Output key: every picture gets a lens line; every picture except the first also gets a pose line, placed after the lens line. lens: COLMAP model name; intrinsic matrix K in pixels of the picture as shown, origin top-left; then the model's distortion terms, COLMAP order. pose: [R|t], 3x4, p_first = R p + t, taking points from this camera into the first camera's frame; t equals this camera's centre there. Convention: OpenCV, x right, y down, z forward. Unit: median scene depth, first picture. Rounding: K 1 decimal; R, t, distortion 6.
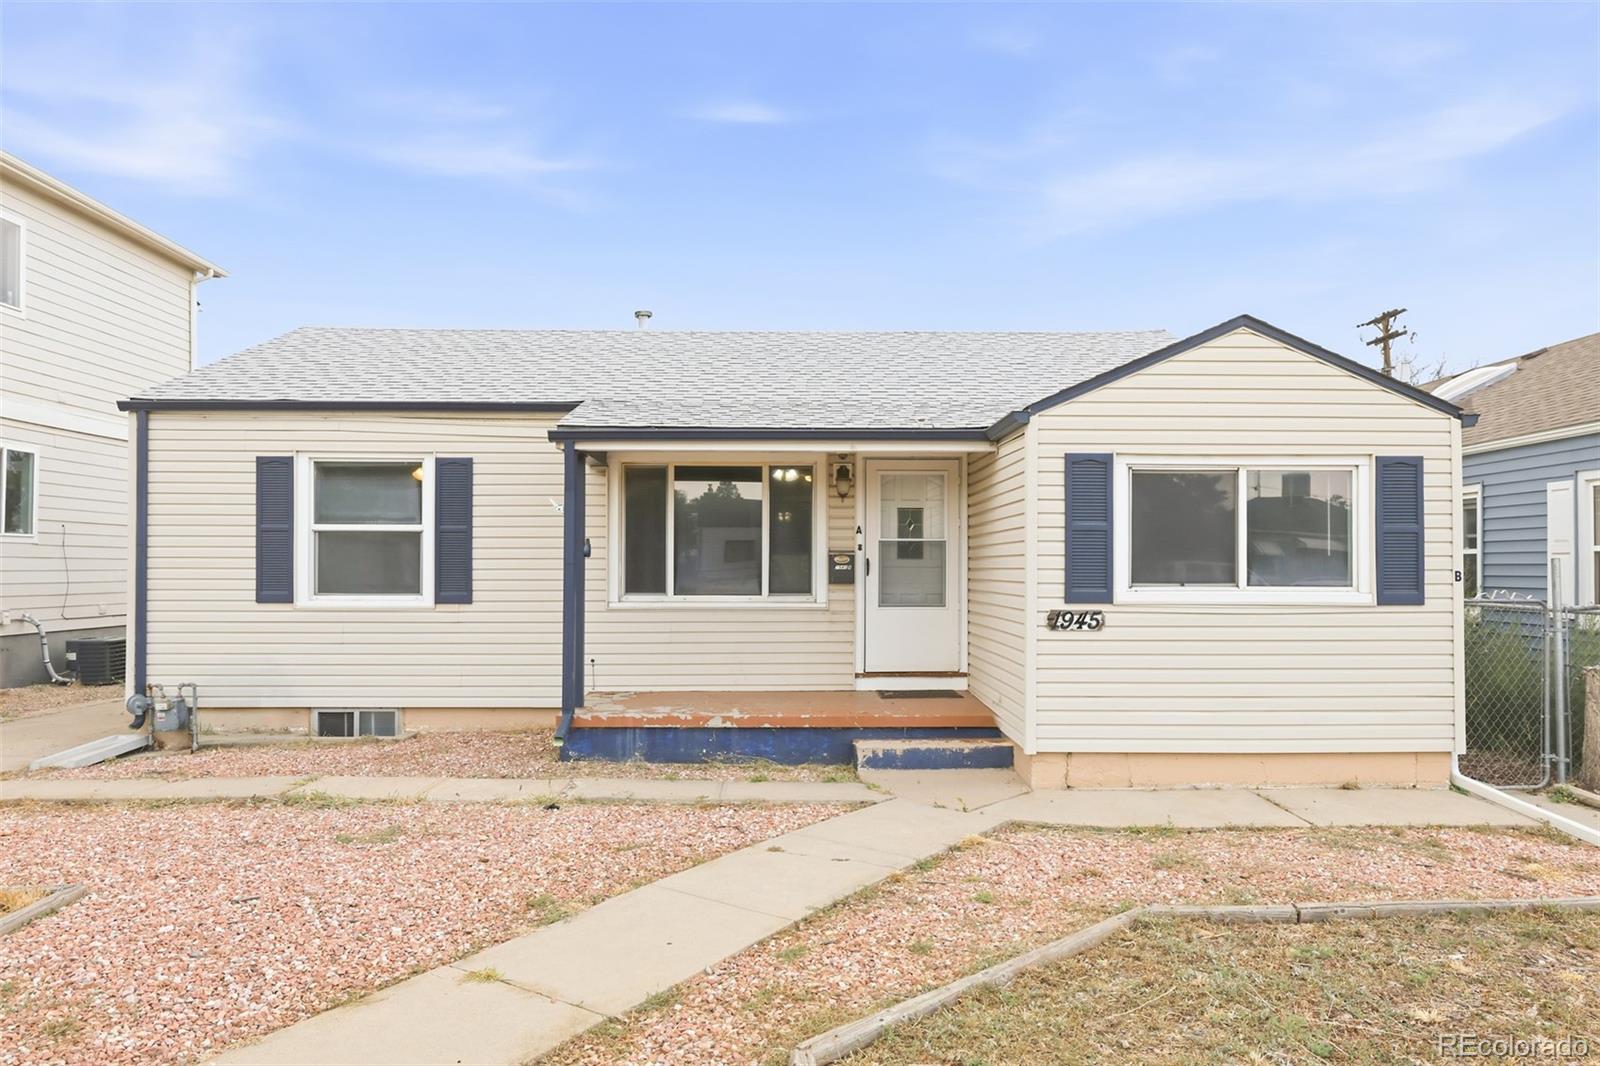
lens RADIAL K [[1225.7, 0, 801.7], [0, 1225.7, 537.0], [0, 0, 1]] dist [-0.004754, 0.000033]
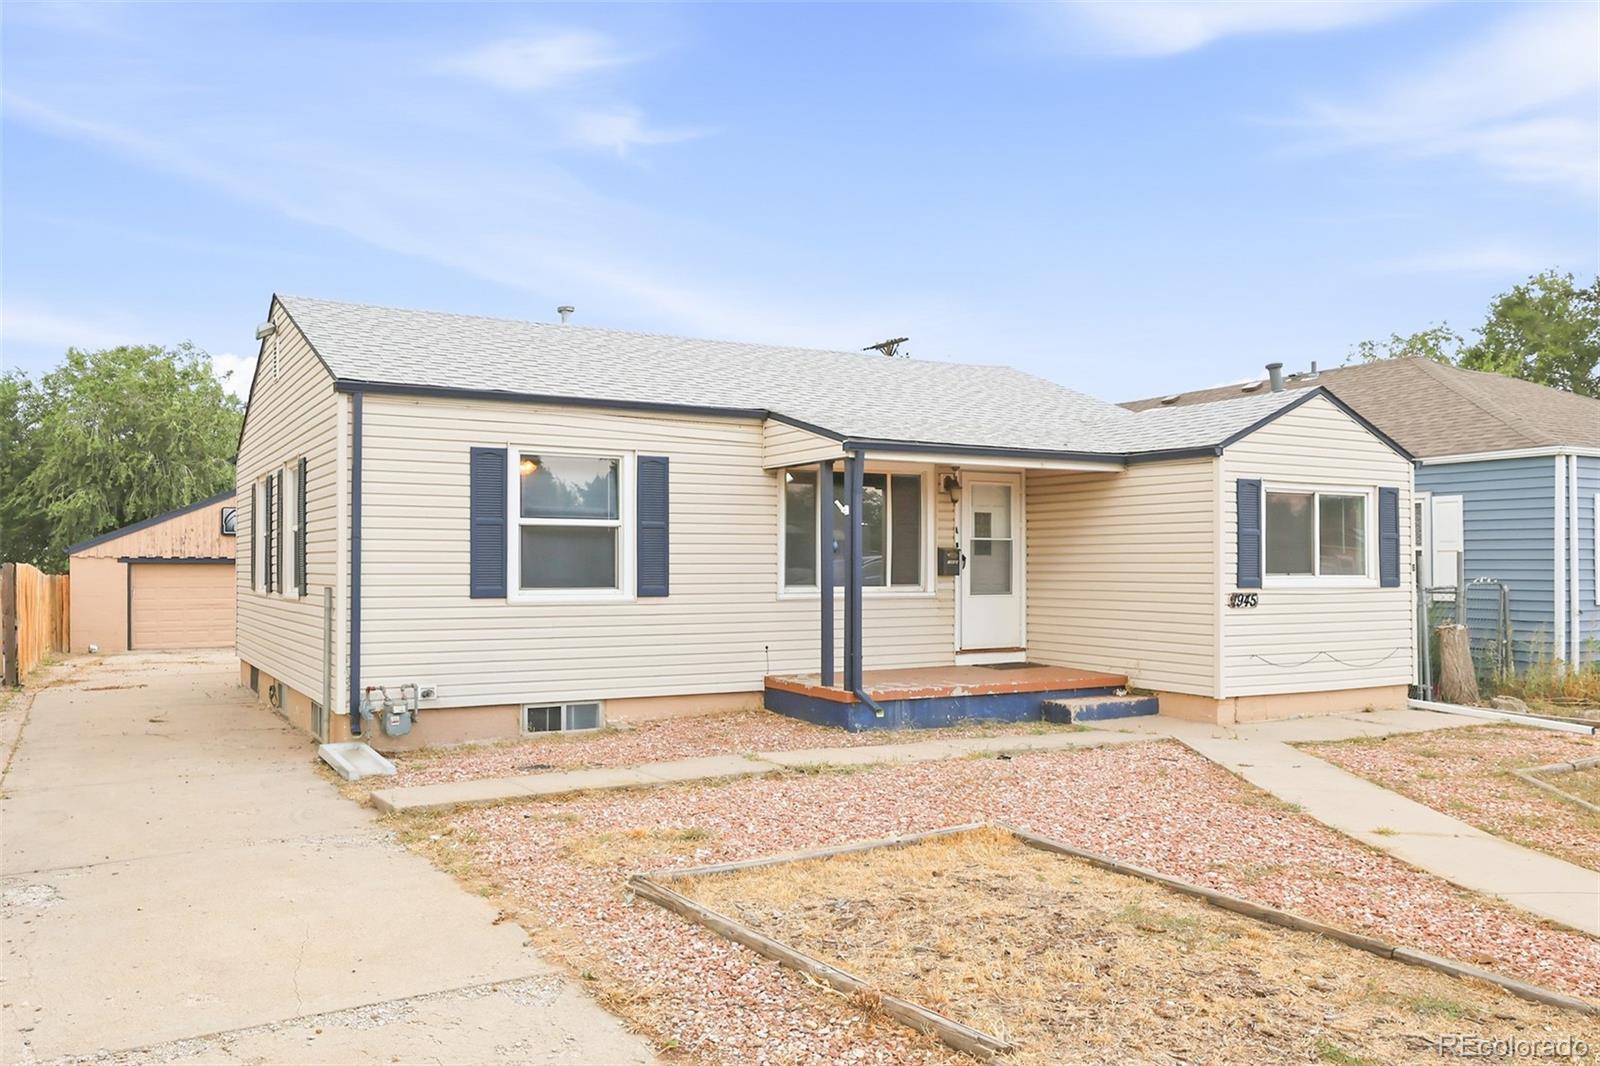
lens RADIAL K [[1271.0, 0, 799.8], [0, 1271.0, 538.8], [0, 0, 1]] dist [-0.005664, -0.000625]
pose [[0.873909, 0.009108, 0.486005, -0.704792], [-0.012106, 0.999922, 0.003029, 0.000492], [-0.485939, -0.008531, 0.873951, -0.003031]]
